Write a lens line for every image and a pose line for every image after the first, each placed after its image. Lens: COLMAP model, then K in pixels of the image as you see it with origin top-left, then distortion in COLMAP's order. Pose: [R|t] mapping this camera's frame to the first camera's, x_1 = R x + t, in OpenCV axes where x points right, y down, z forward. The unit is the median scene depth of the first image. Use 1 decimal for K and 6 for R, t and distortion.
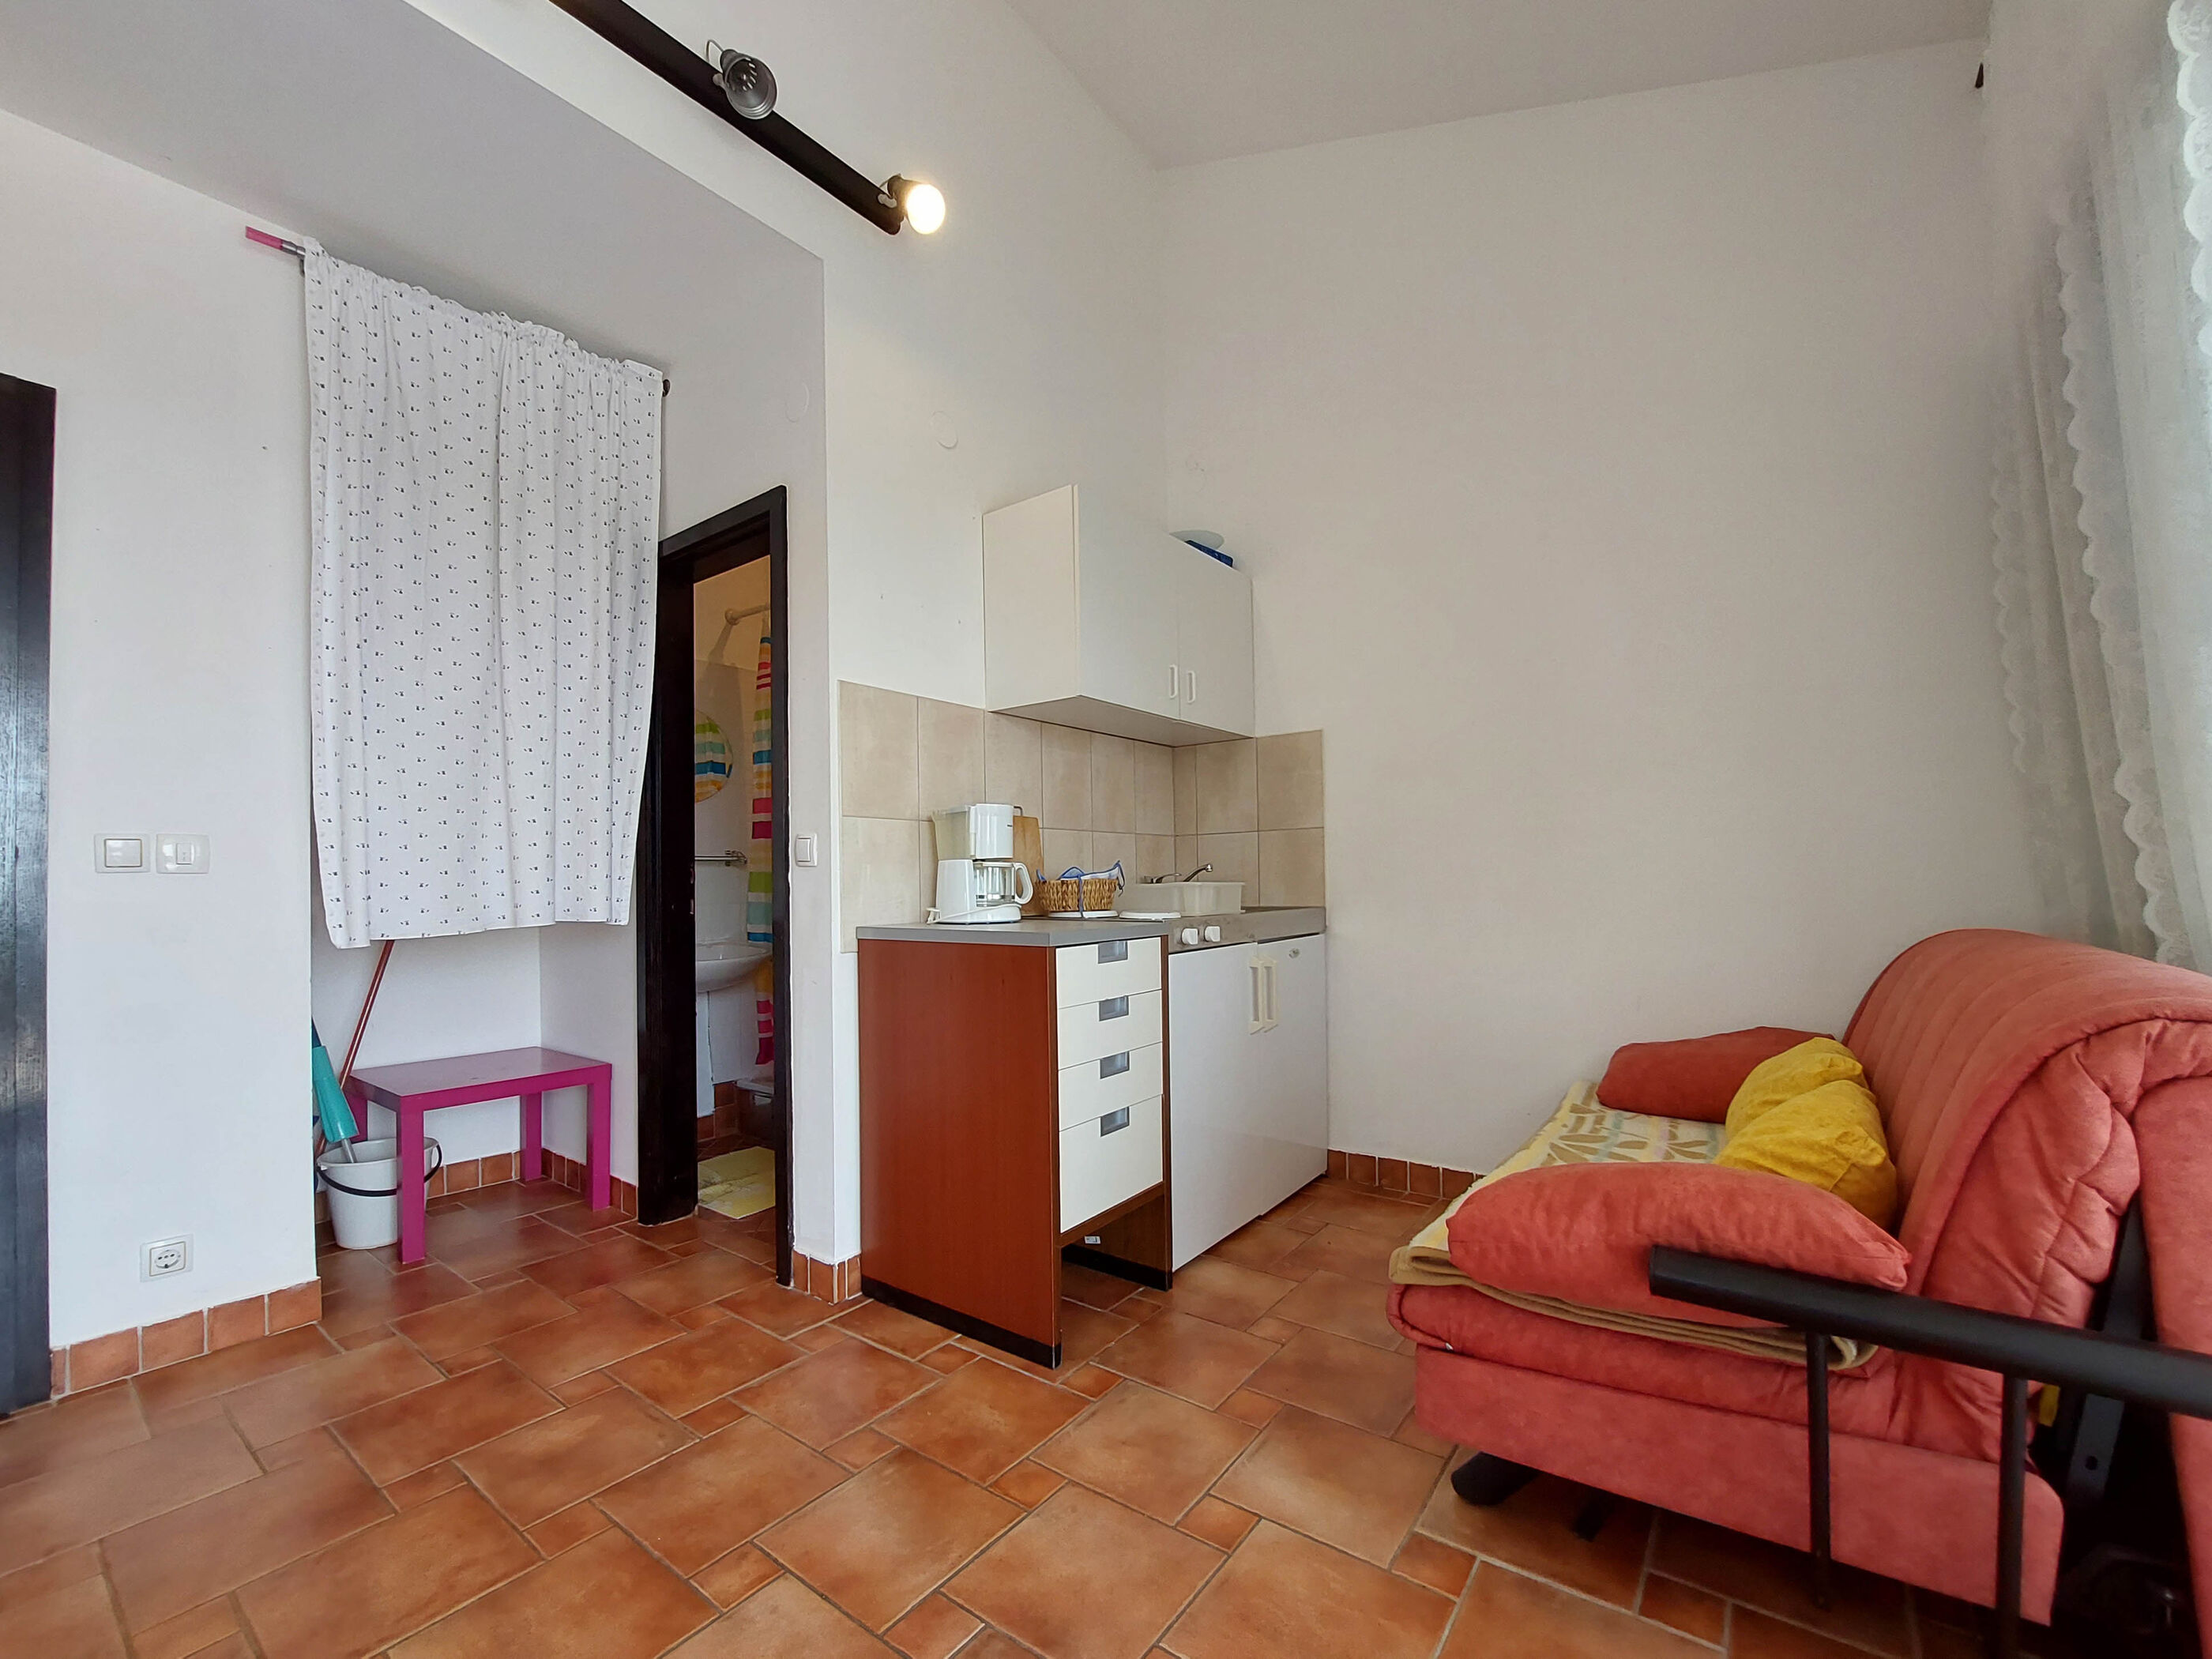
lens RADIAL K [[906.4, 0, 1104.7], [0, 906.4, 868.4], [0, 0, 1]] dist [-0.015617, -0.000872]
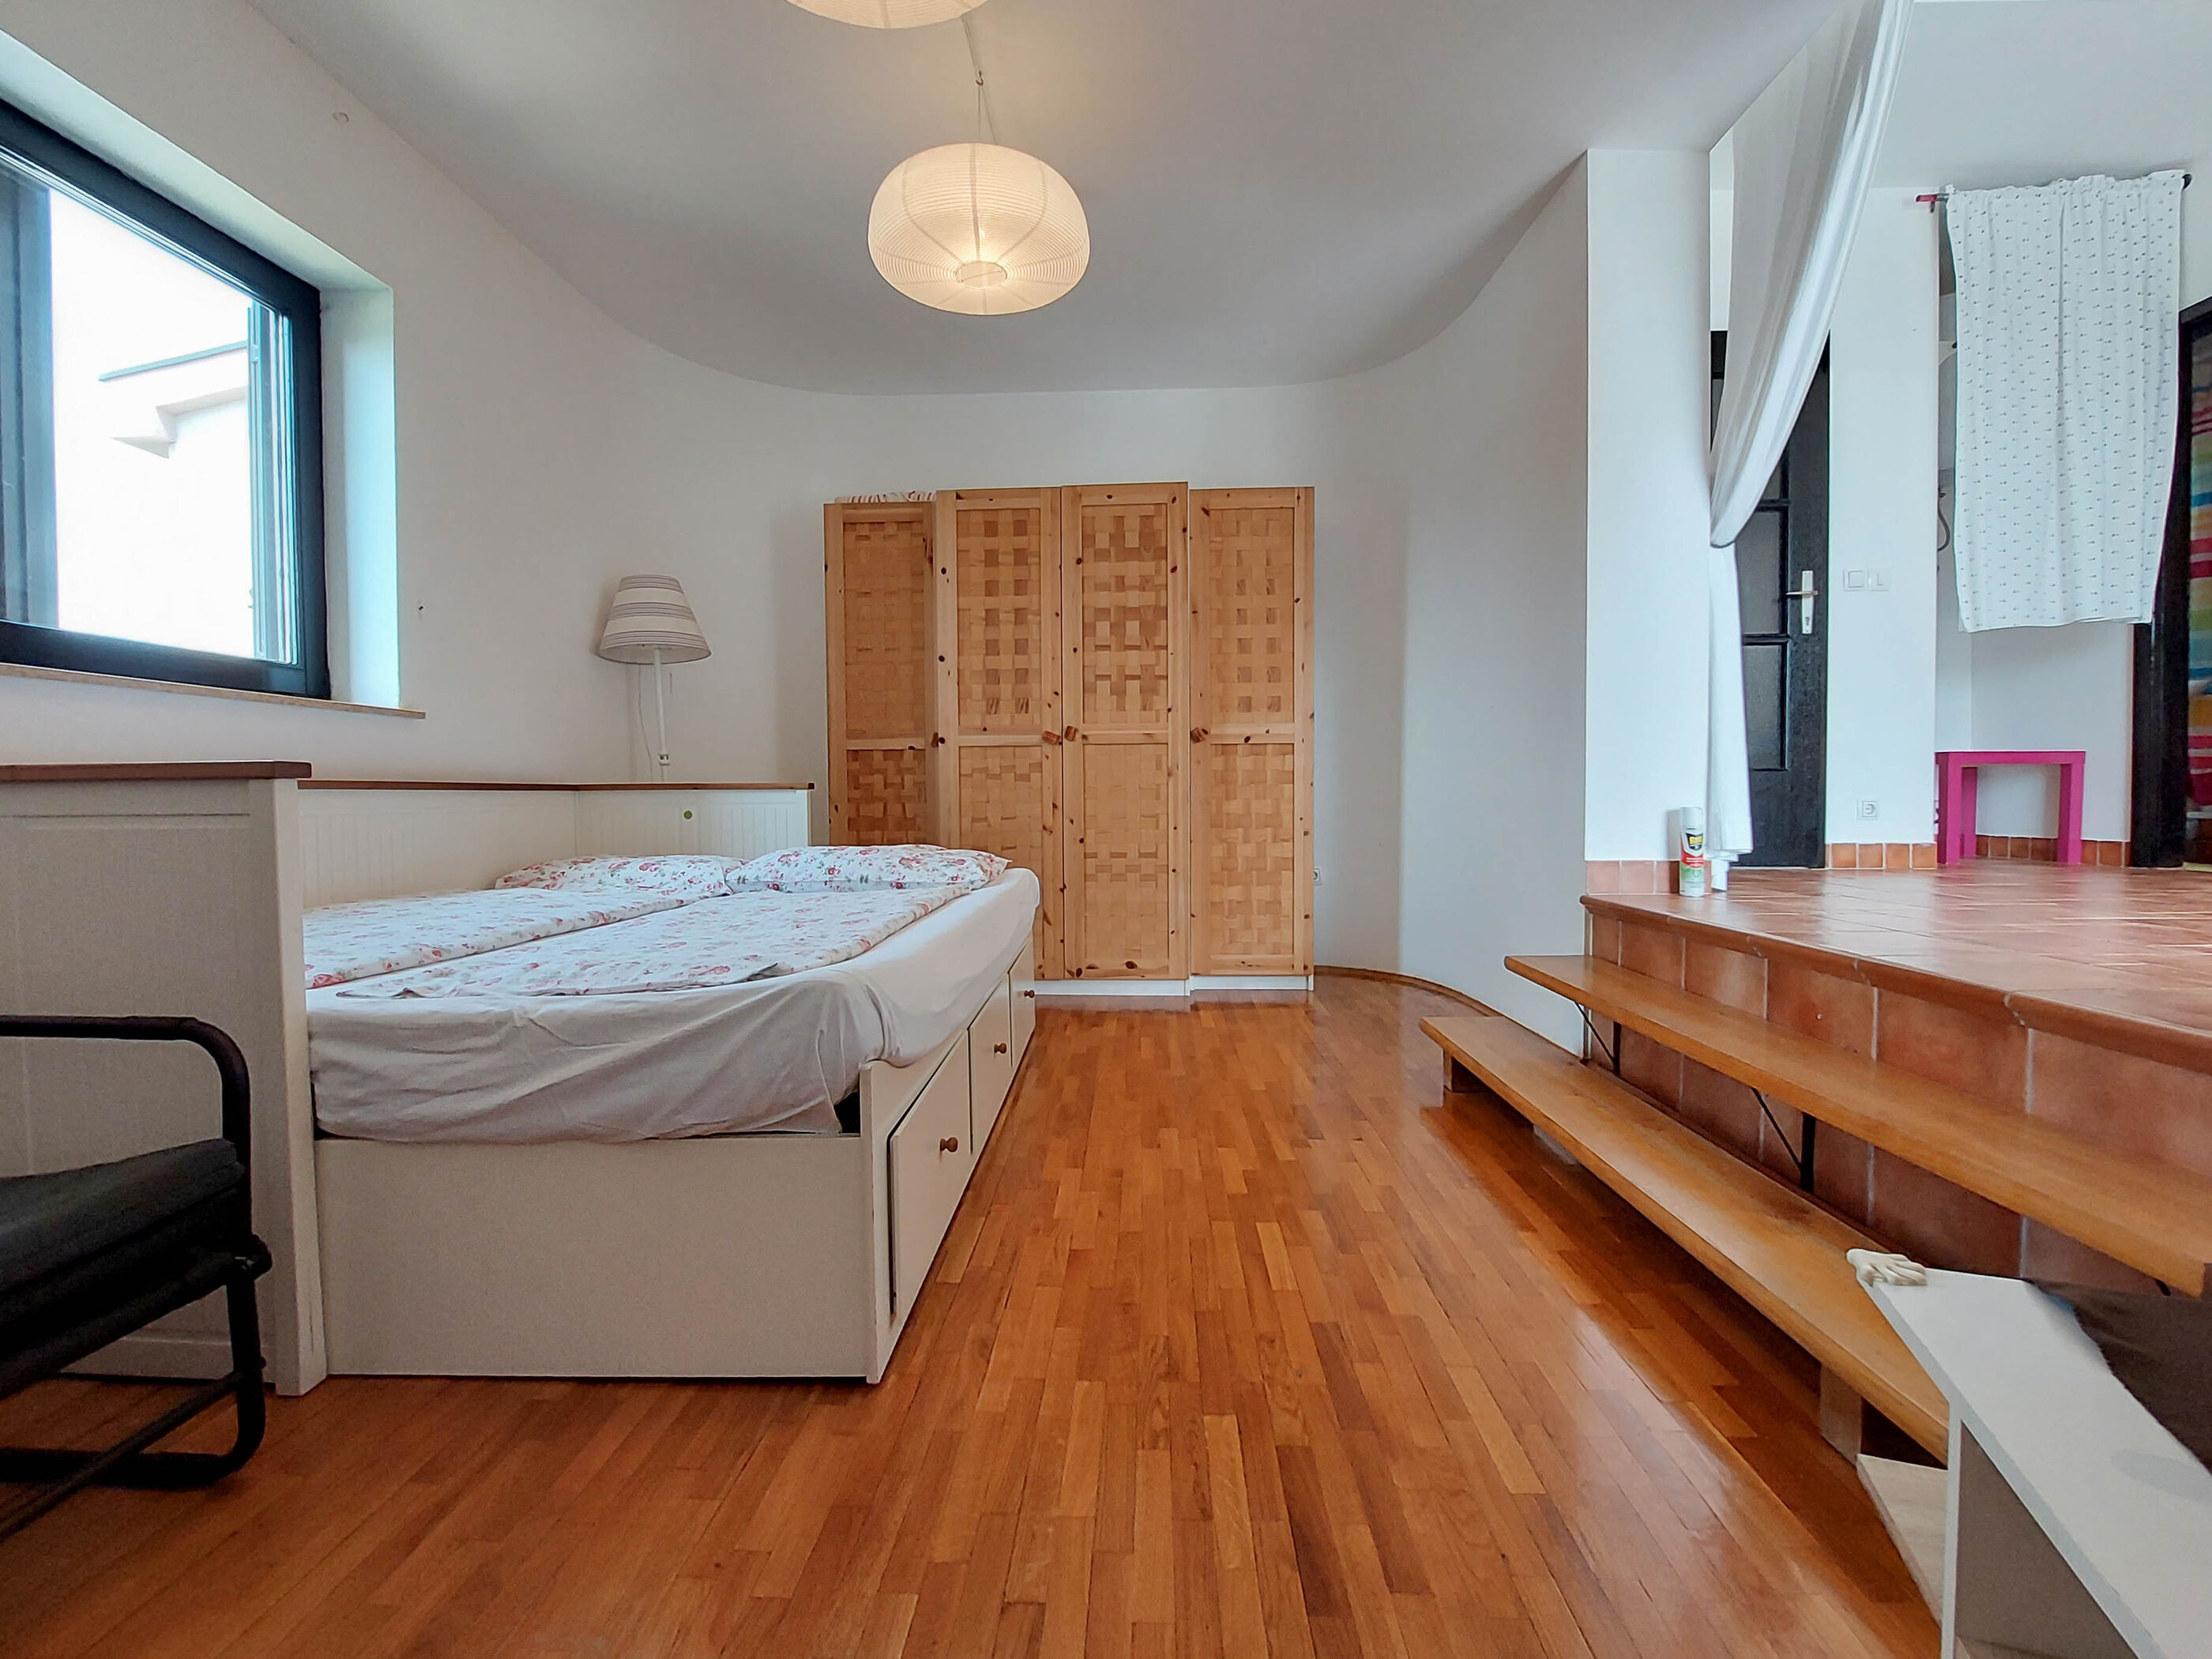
lens RADIAL K [[955.4, 0, 1097.5], [0, 955.4, 829.1], [0, 0, 1]] dist [-0.020456, -0.001049]
pose [[0.575174, 0.038565, -0.817122, -0.384734], [0.014122, 0.998271, 0.057055, 0.333422], [0.817909, -0.044356, 0.573635, -1.282888]]
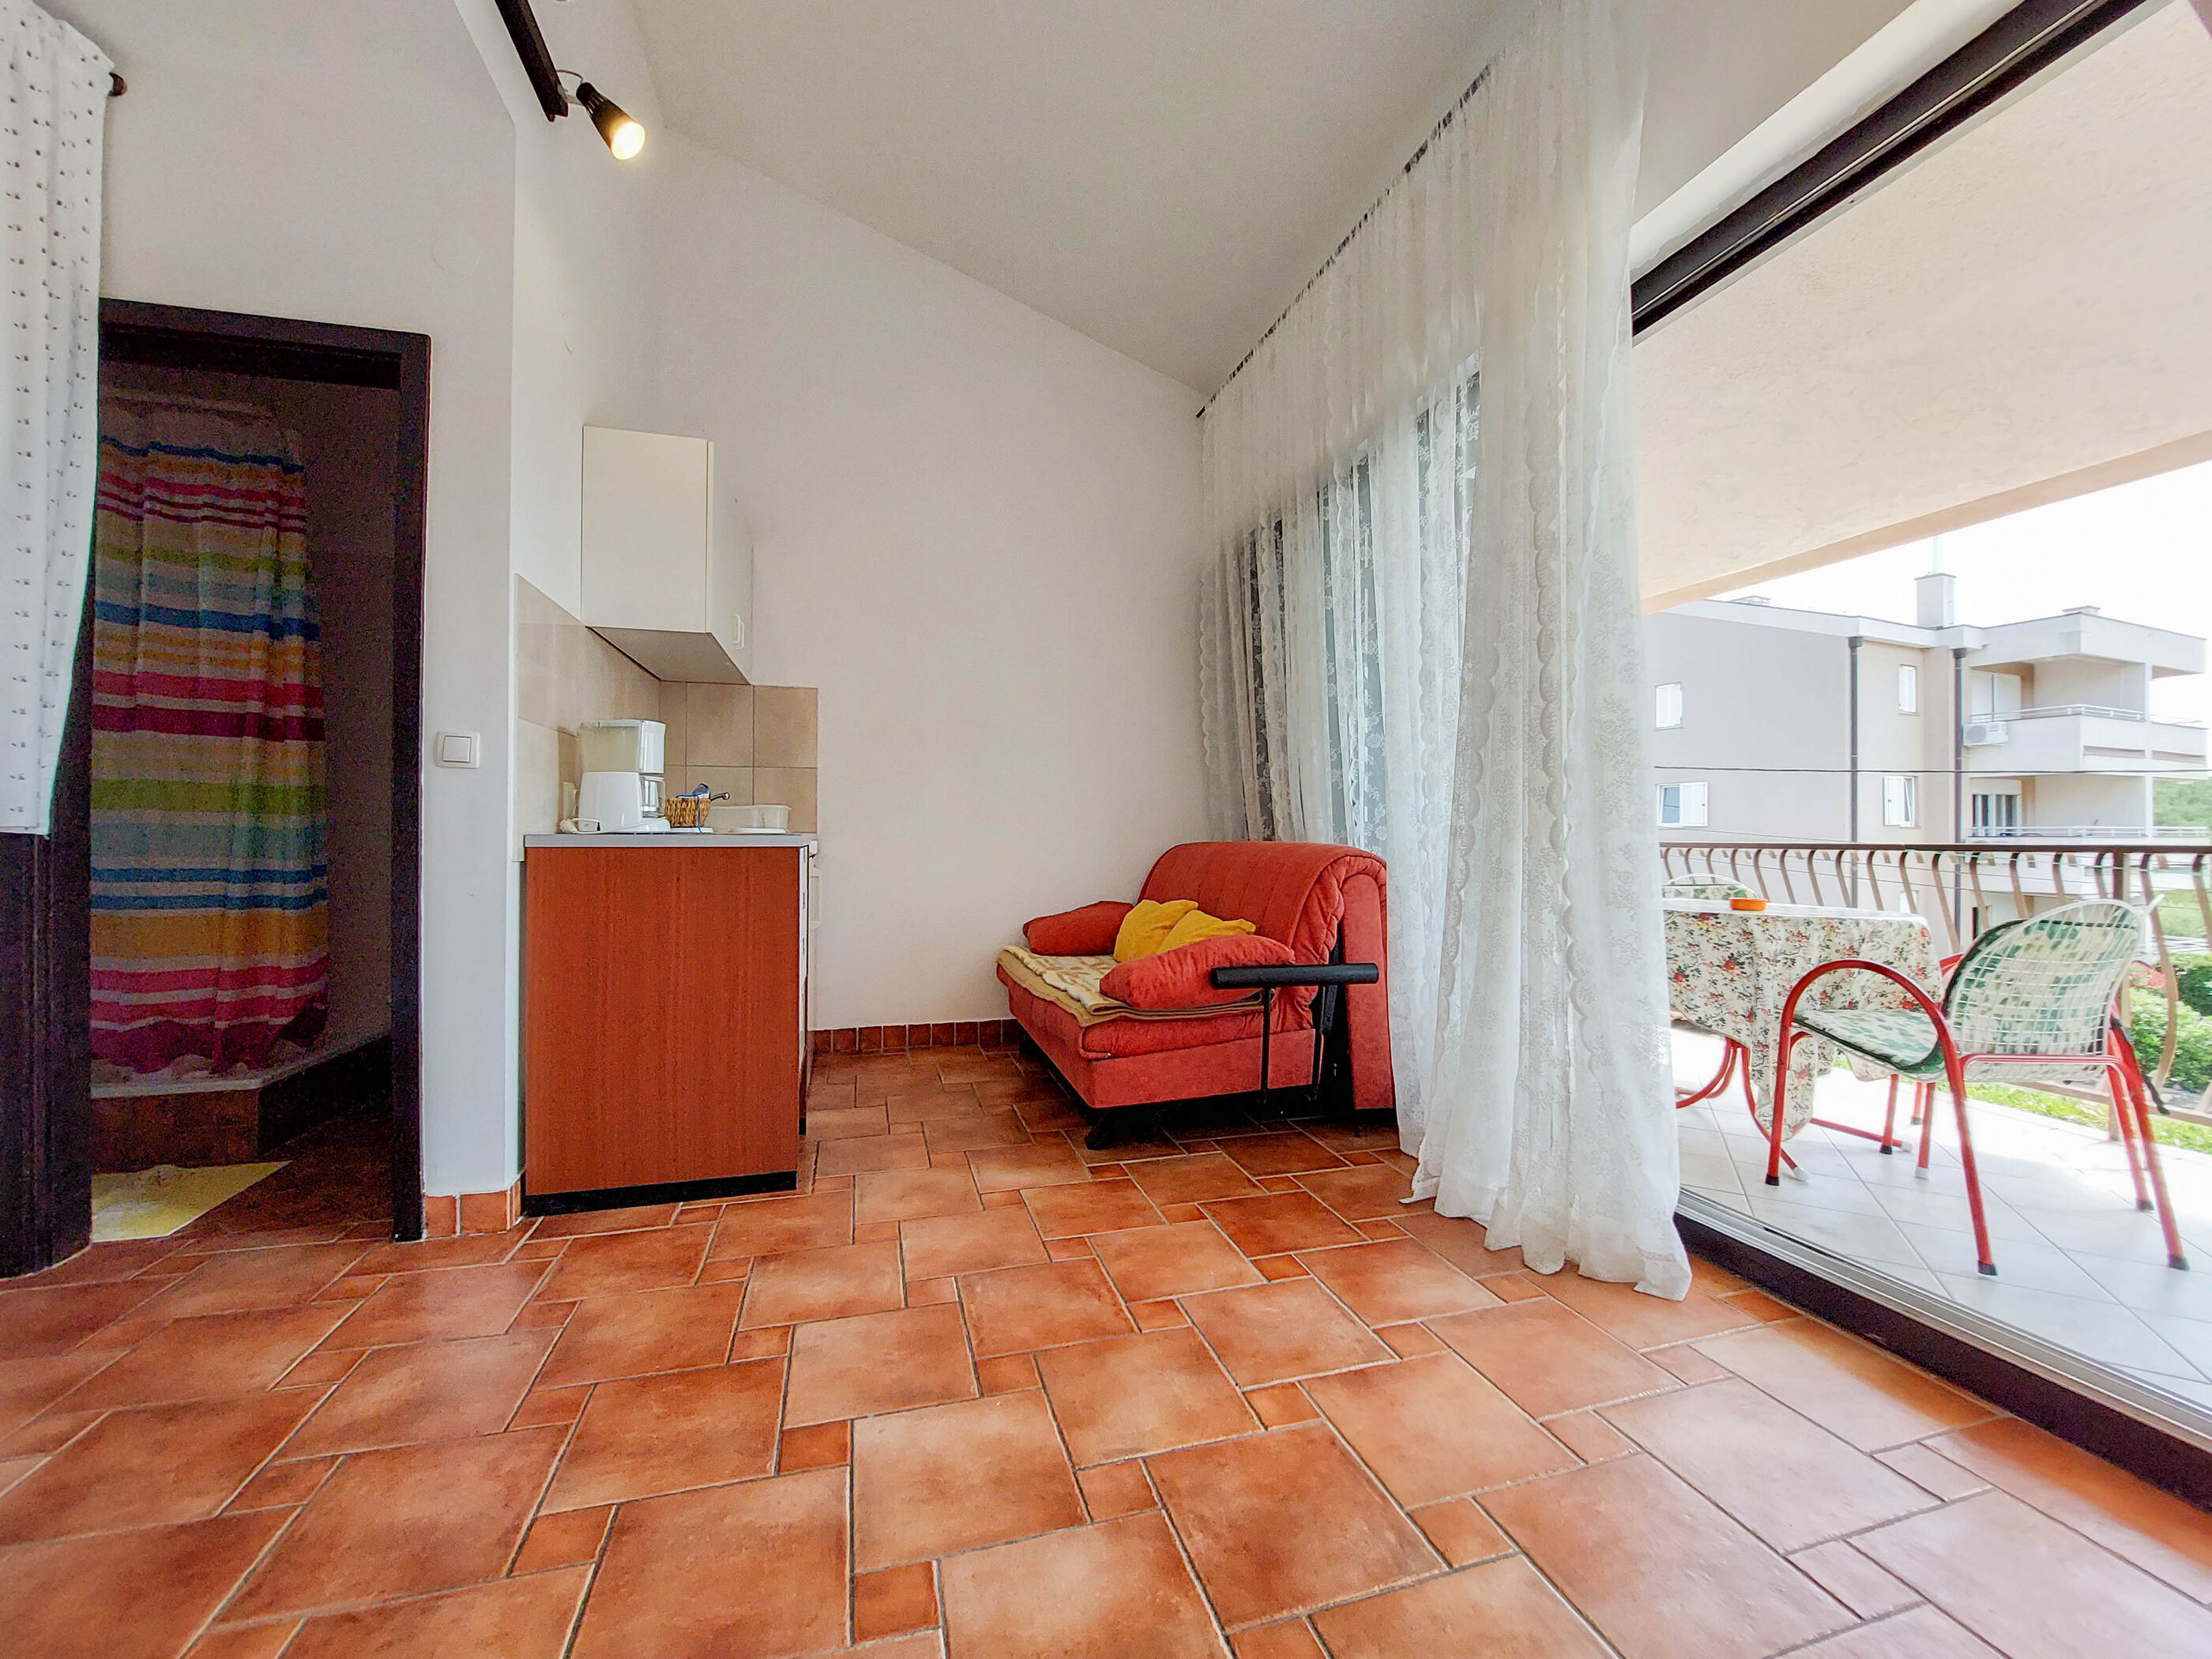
lens RADIAL K [[906.4, 0, 1112.0], [0, 906.4, 825.2], [0, 0, 1]] dist [-0.015617, -0.000872]
pose [[0.606771, 0.025541, 0.794466, -0.732545], [-0.023653, 0.999621, -0.014072, 0.059760], [-0.794524, -0.010253, 0.607146, -0.080107]]
